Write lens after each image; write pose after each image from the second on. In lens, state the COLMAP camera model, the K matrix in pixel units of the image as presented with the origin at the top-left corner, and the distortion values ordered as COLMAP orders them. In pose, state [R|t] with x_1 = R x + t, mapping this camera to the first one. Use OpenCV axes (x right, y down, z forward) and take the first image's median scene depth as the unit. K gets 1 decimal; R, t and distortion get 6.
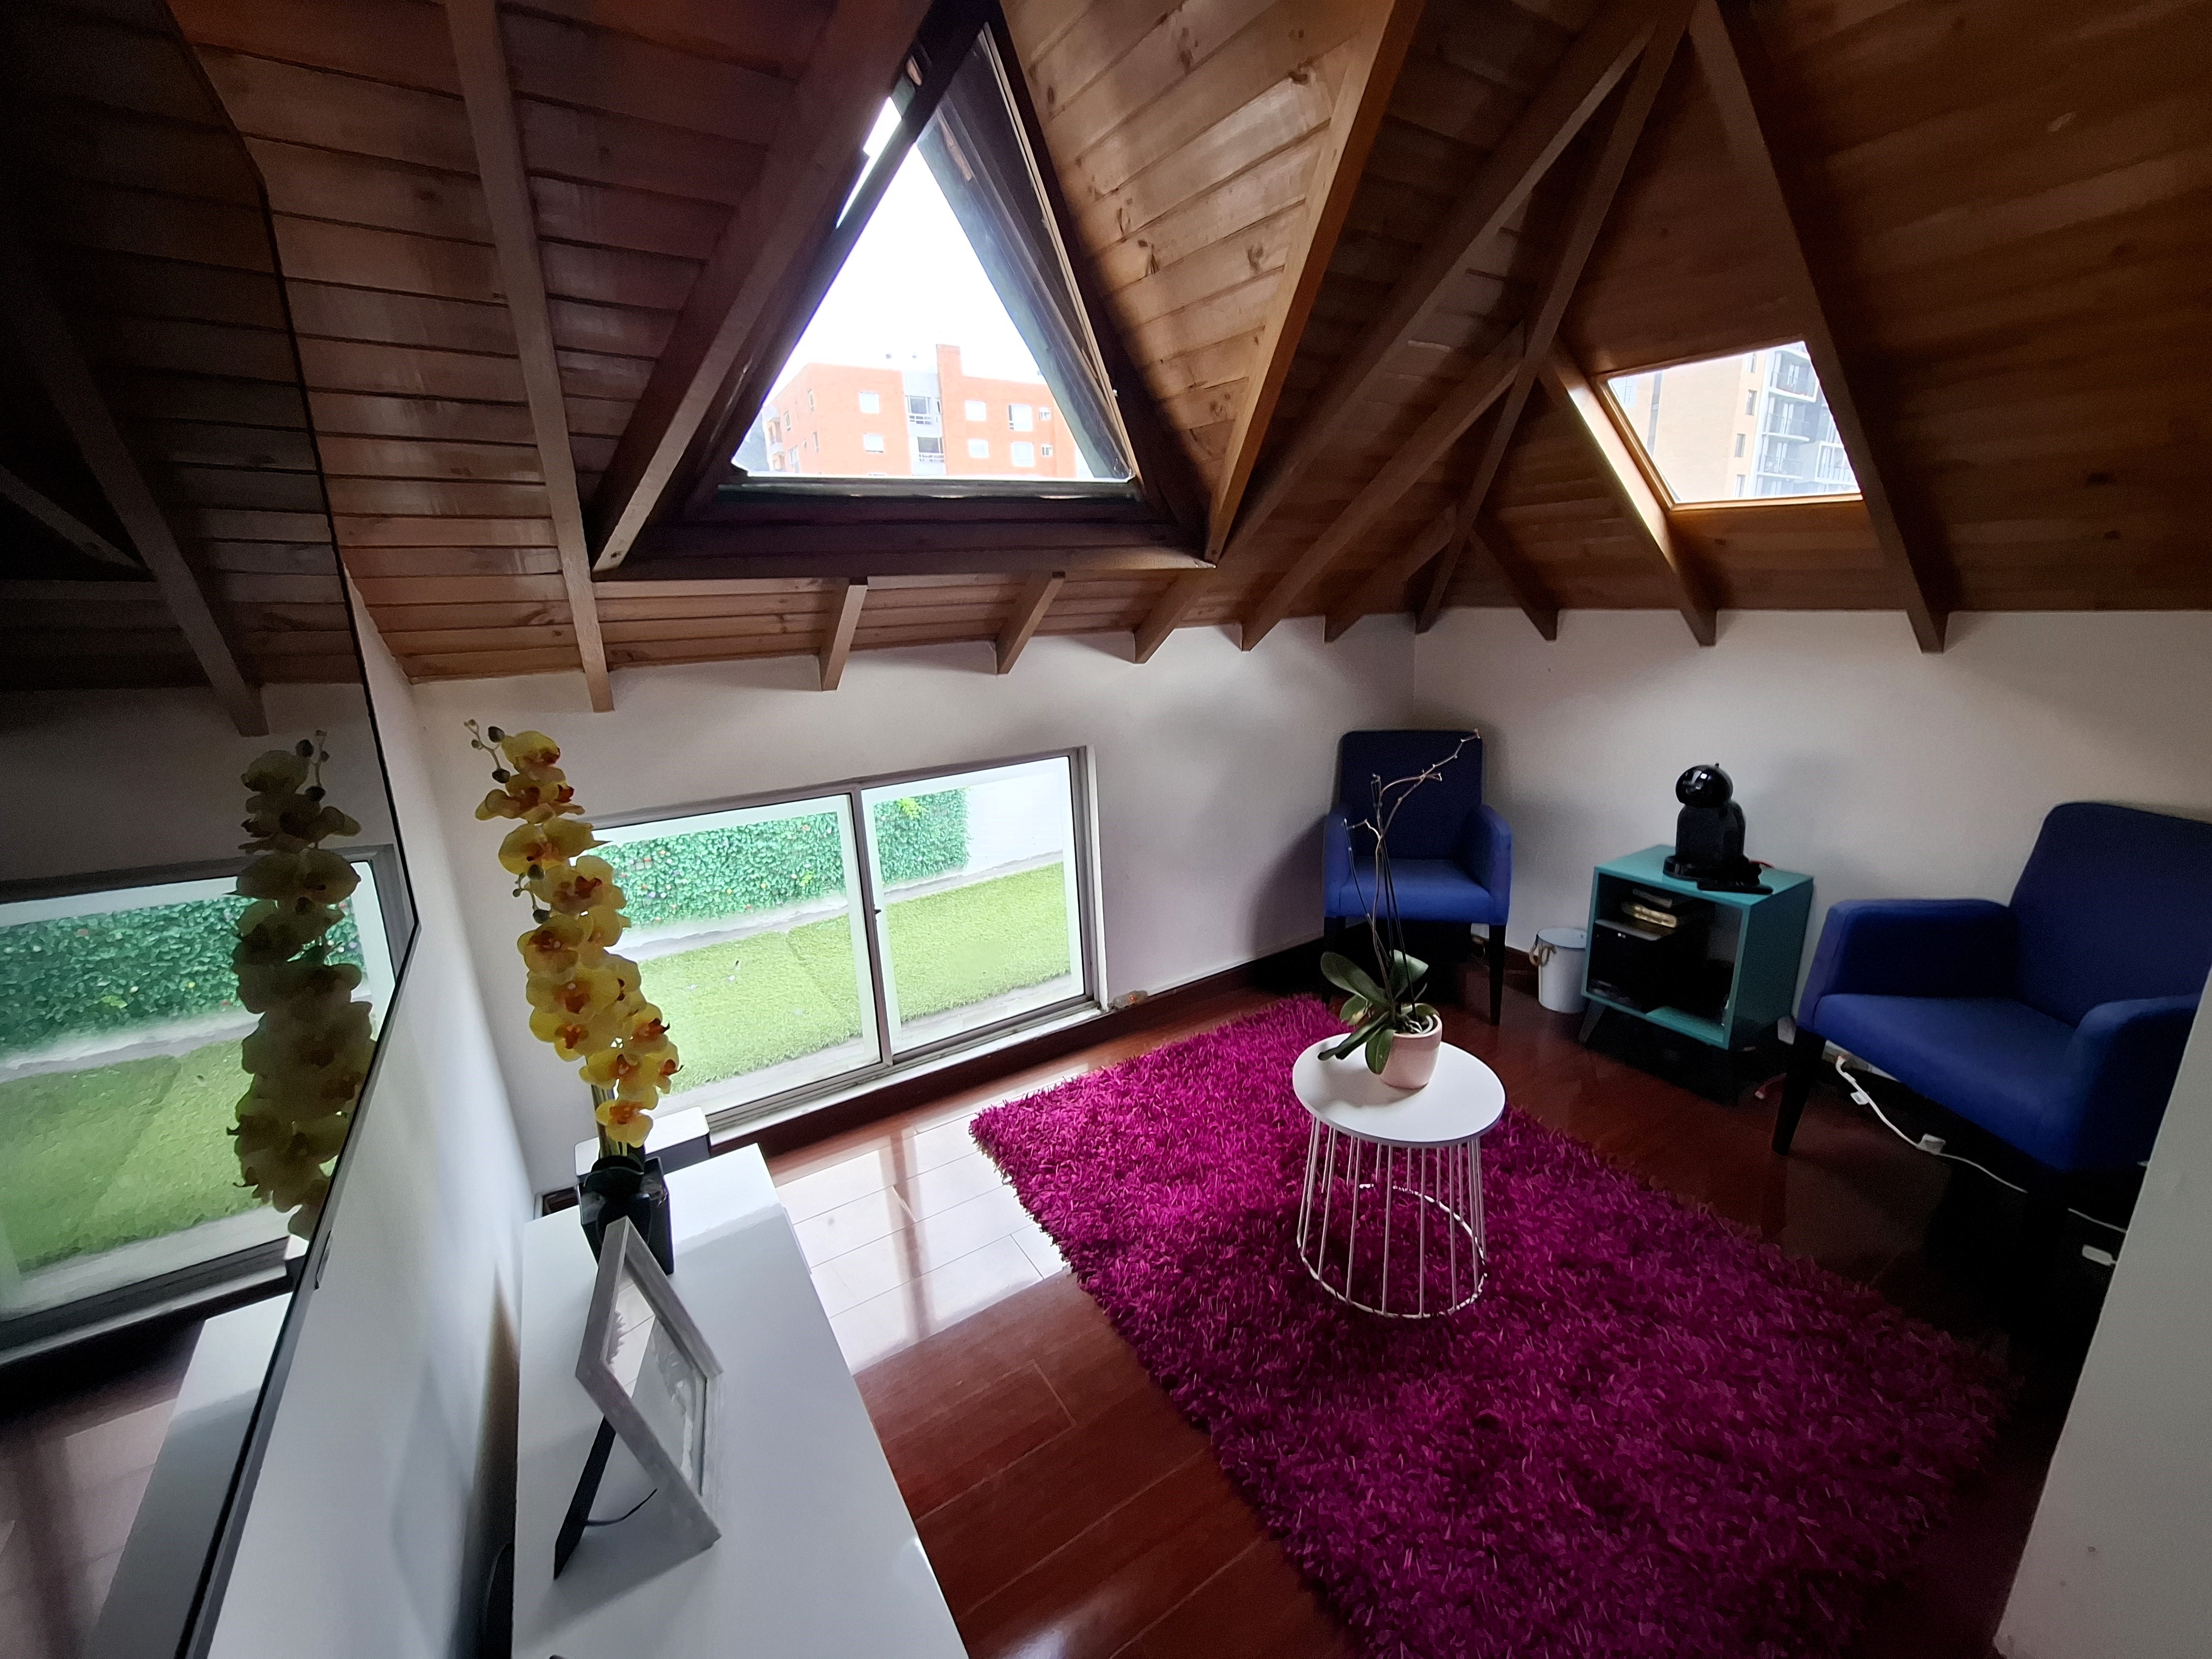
lens RADIAL K [[873.6, 0, 1122.4], [0, 873.6, 830.4], [0, 0, 1]] dist [-0.007251, 0.000359]
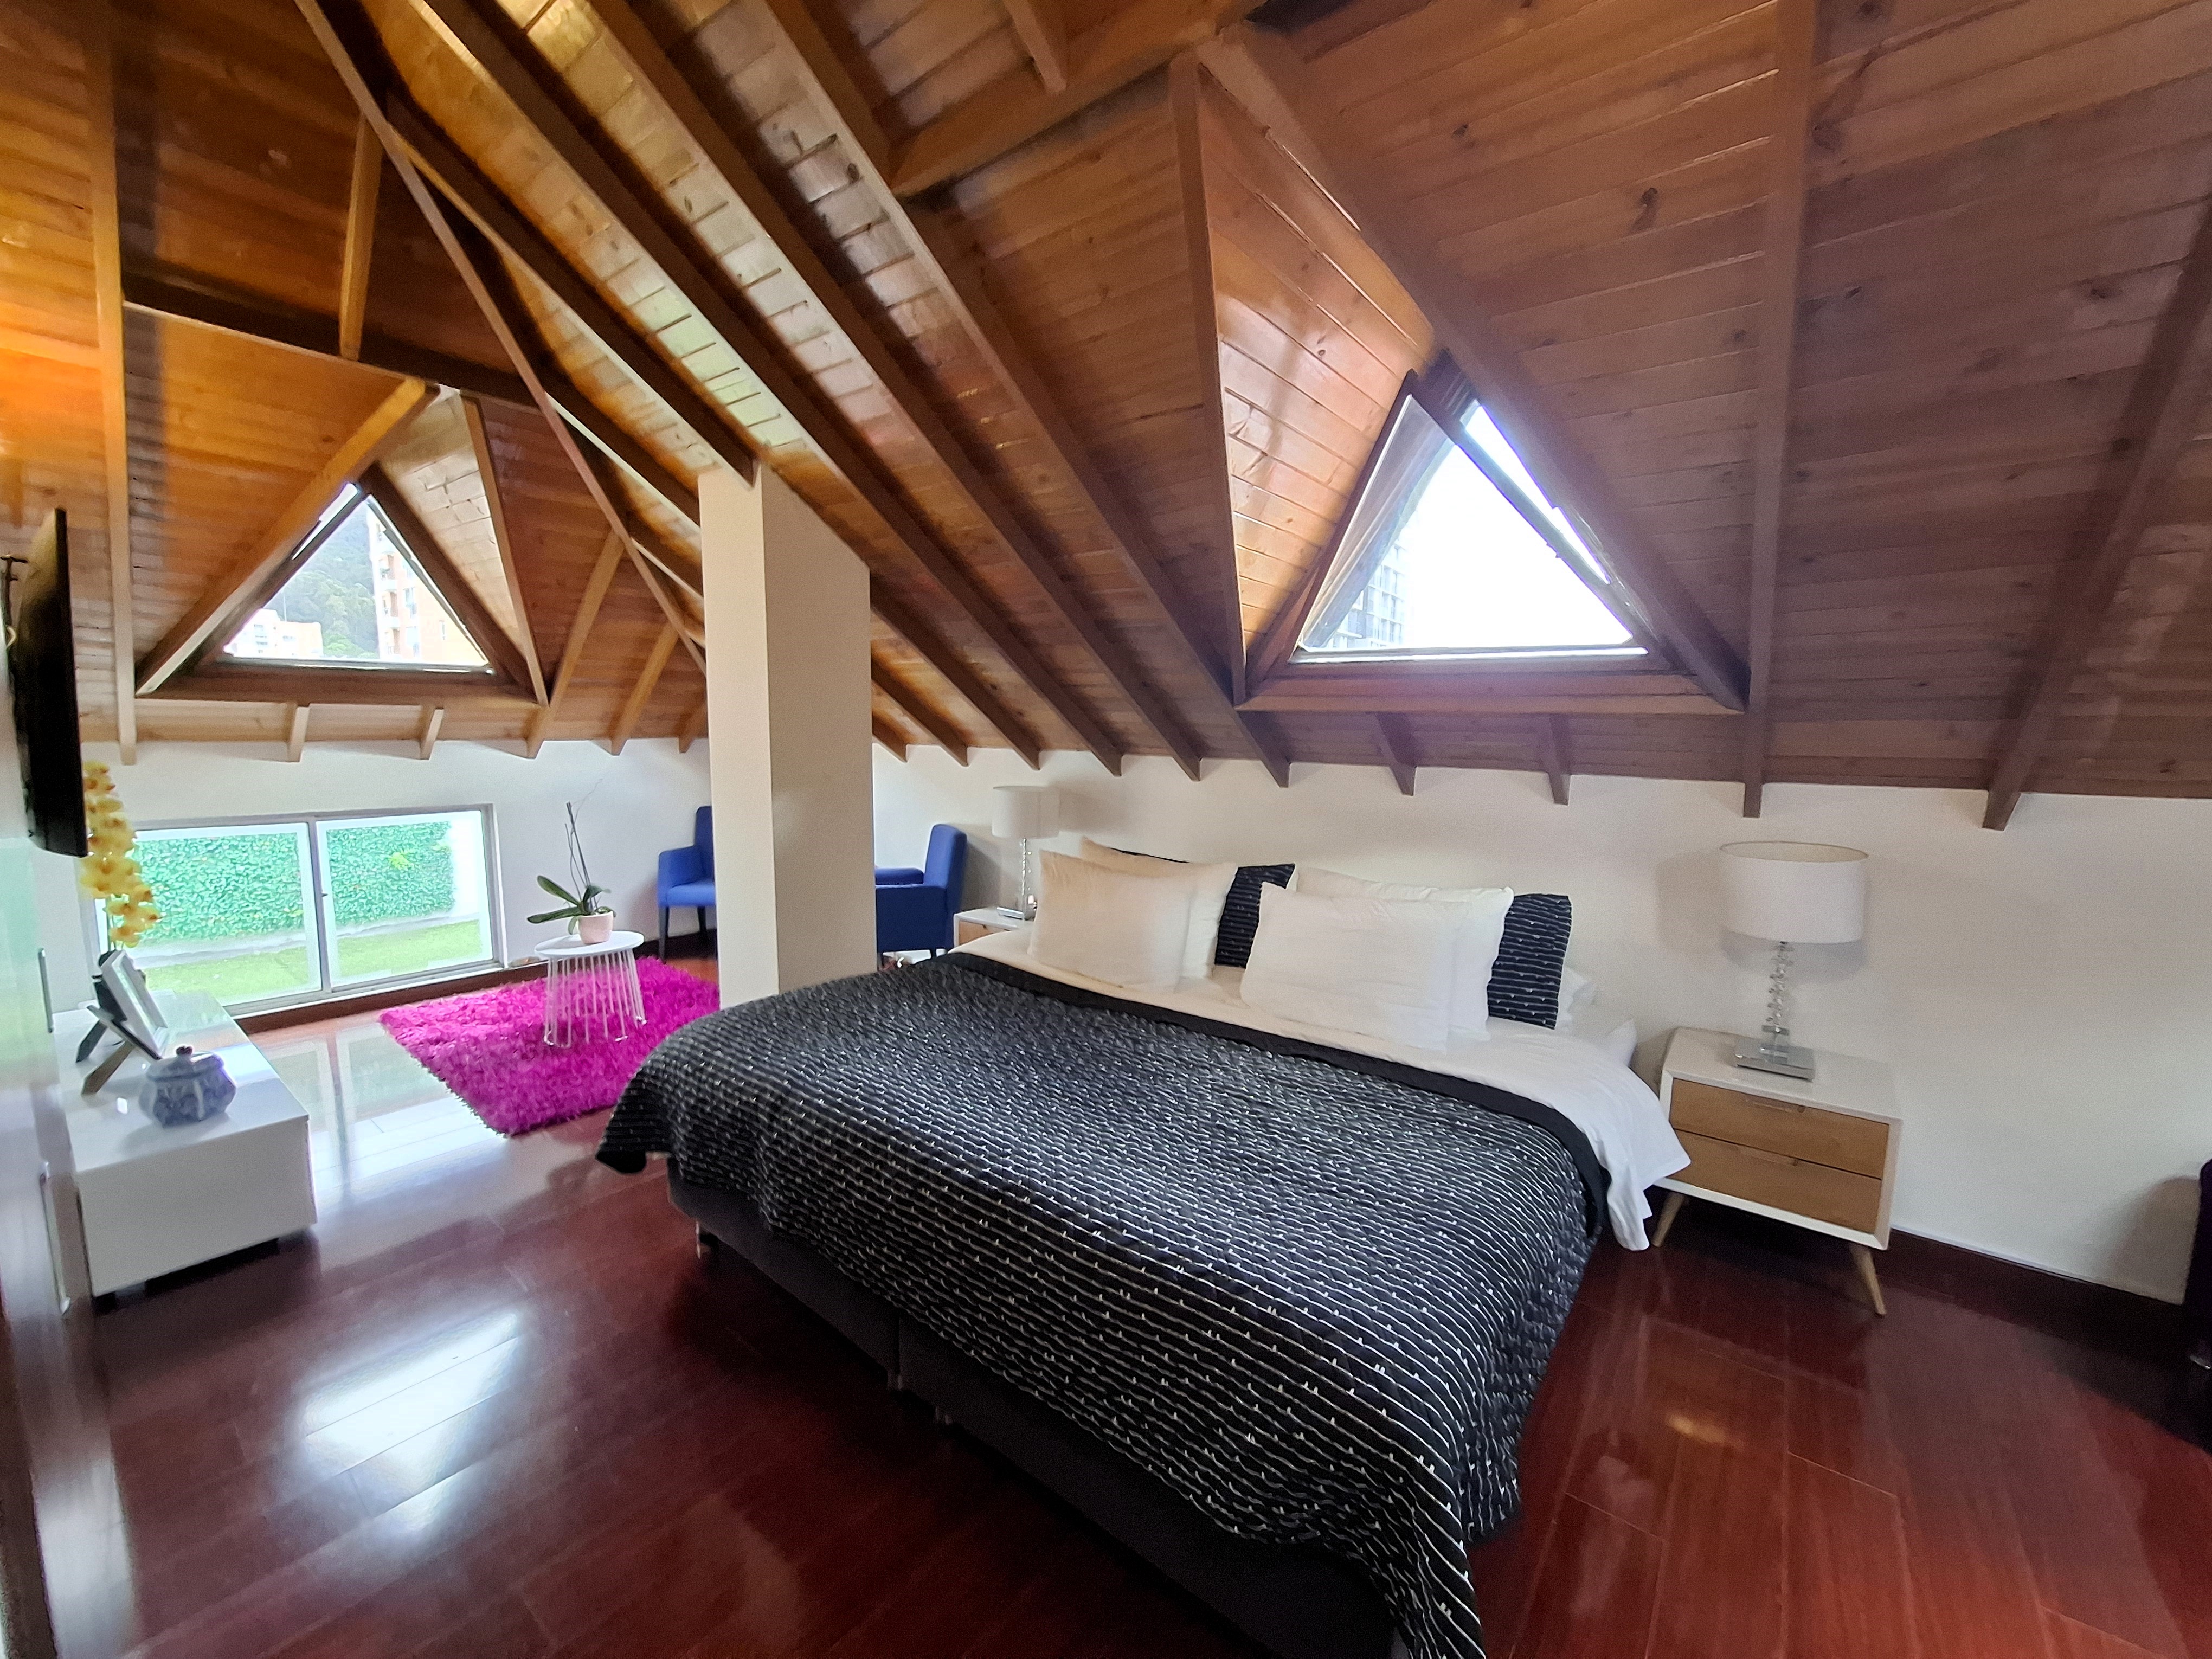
lens RADIAL K [[880.7, 0, 1121.9], [0, 880.7, 824.1], [0, 0, 1]] dist [-0.001131, 0.000590]
pose [[0.944276, 0.012299, 0.328924, 0.578692], [0.040124, 0.987548, -0.152116, 0.263798], [-0.326699, 0.156838, 0.932025, -1.045545]]
